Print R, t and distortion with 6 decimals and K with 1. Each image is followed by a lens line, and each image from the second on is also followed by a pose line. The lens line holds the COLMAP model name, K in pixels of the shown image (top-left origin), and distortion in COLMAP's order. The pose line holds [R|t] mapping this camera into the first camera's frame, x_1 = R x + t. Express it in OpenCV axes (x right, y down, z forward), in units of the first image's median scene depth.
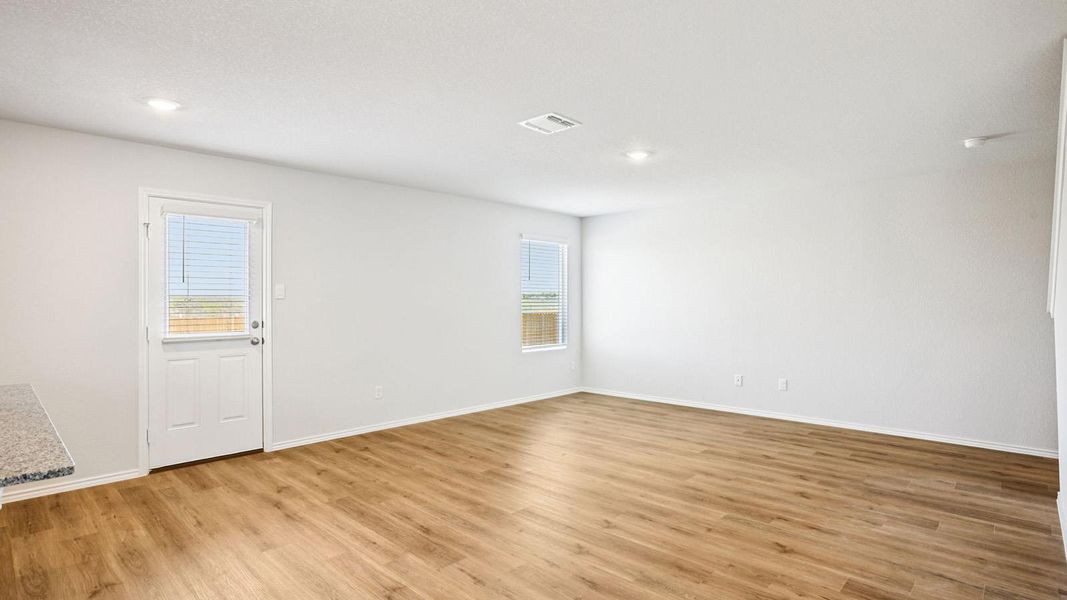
lens RADIAL K [[535.3, 0, 536.9], [0, 535.3, 299.4], [0, 0, 1]] dist [-0.004013, -0.000004]
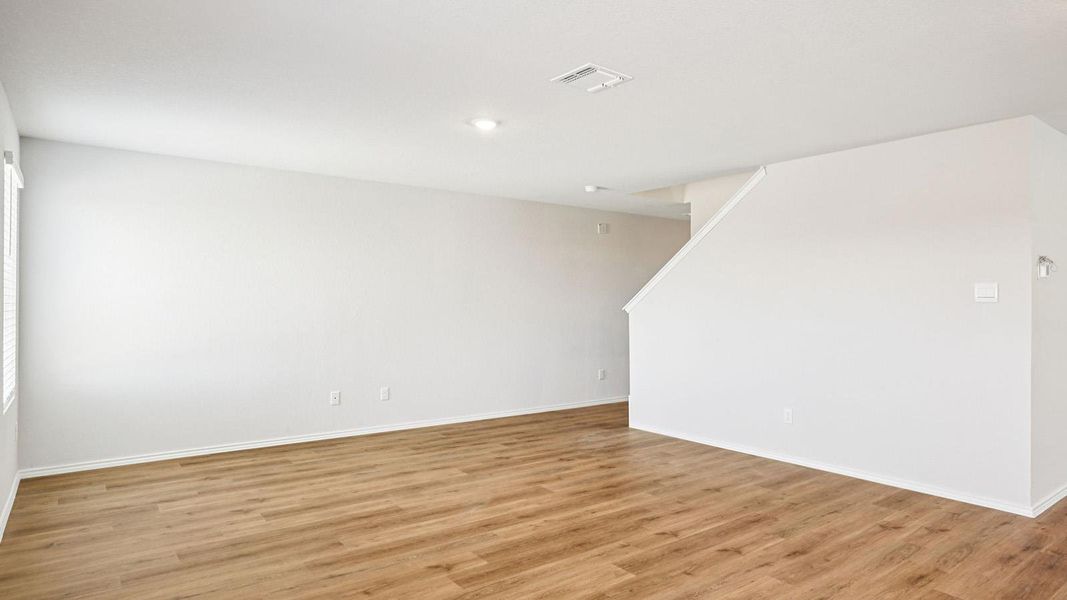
lens RADIAL K [[628.5, 0, 543.4], [0, 628.5, 298.8], [0, 0, 1]] dist [-0.060660, 0.047742]
pose [[0.161936, 0.010514, 0.986745, -0.857474], [-0.007018, 0.999930, -0.009503, 0.010935], [-0.986776, -0.005386, 0.161999, 0.890937]]
